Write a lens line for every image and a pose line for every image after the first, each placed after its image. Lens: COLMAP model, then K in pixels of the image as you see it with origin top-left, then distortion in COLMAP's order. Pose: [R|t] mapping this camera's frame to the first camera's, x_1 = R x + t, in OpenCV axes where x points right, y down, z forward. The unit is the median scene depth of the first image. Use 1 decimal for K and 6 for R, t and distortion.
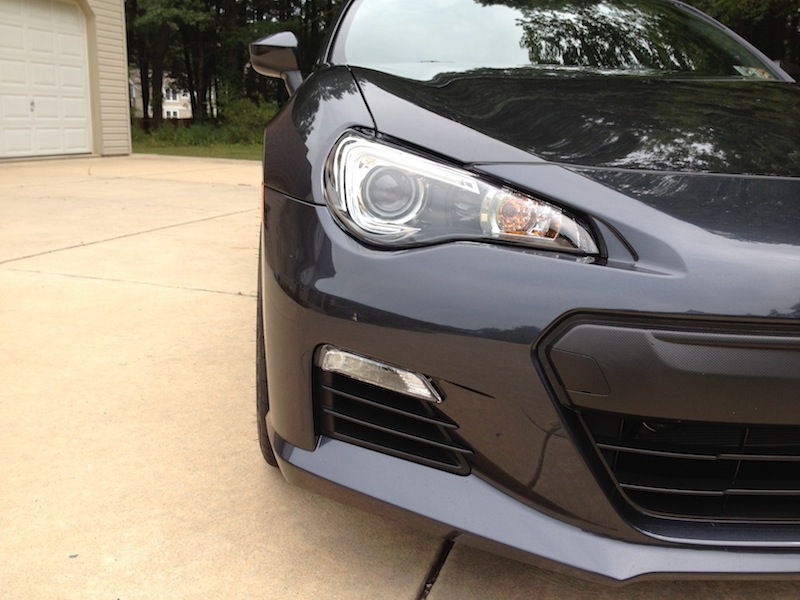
lens RADIAL K [[752.0, 0, 400.0], [0, 752.0, 300.0], [0, 0, 1]] dist [0.085334, -0.178199]
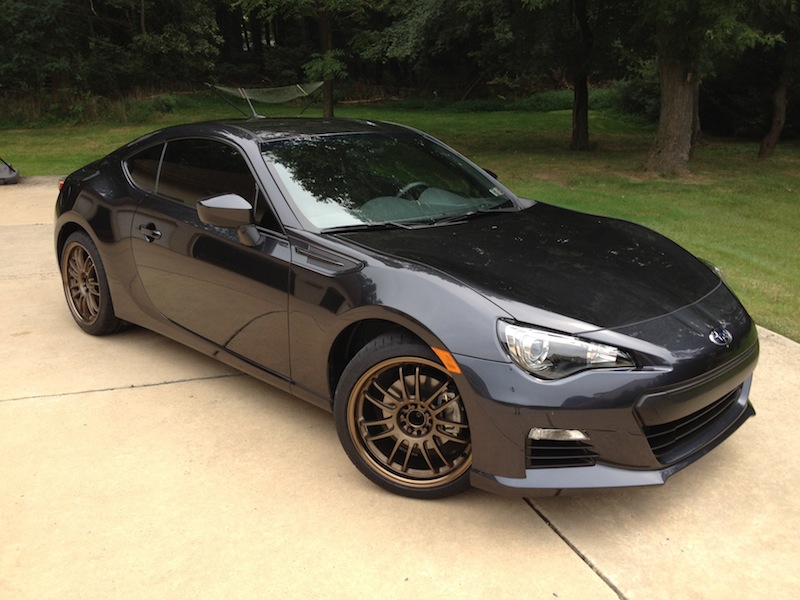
lens RADIAL K [[752.0, 0, 400.0], [0, 752.0, 300.0], [0, 0, 1]] dist [0.085334, -0.178199]
pose [[0.809355, -0.181611, 0.558536, -1.594979], [0.155950, 0.983306, 0.093745, -0.578881], [-0.566237, 0.011231, 0.824166, -0.584464]]
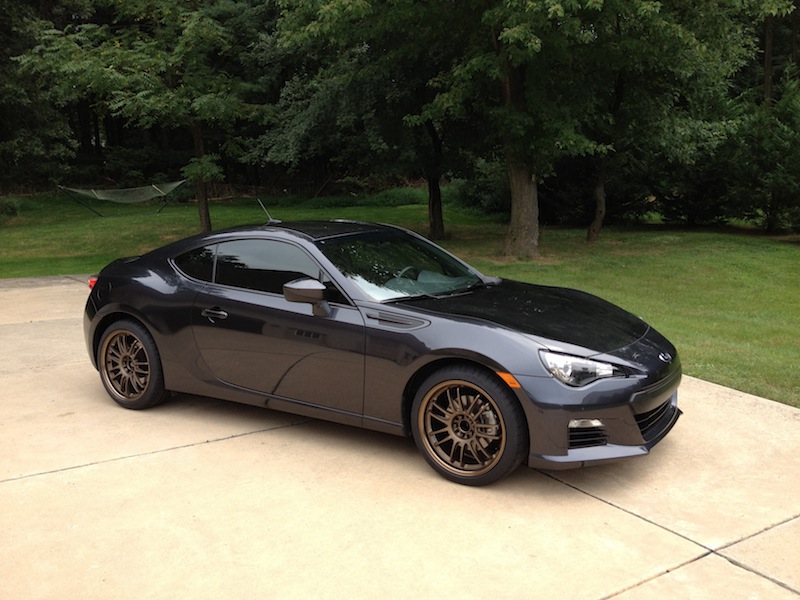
lens RADIAL K [[752.0, 0, 400.0], [0, 752.0, 300.0], [0, 0, 1]] dist [0.085334, -0.178199]
pose [[0.652365, -0.150008, 0.742911, -3.002299], [0.206066, 0.978397, 0.016607, -0.669814], [-0.729354, 0.142255, 0.669184, -0.730904]]
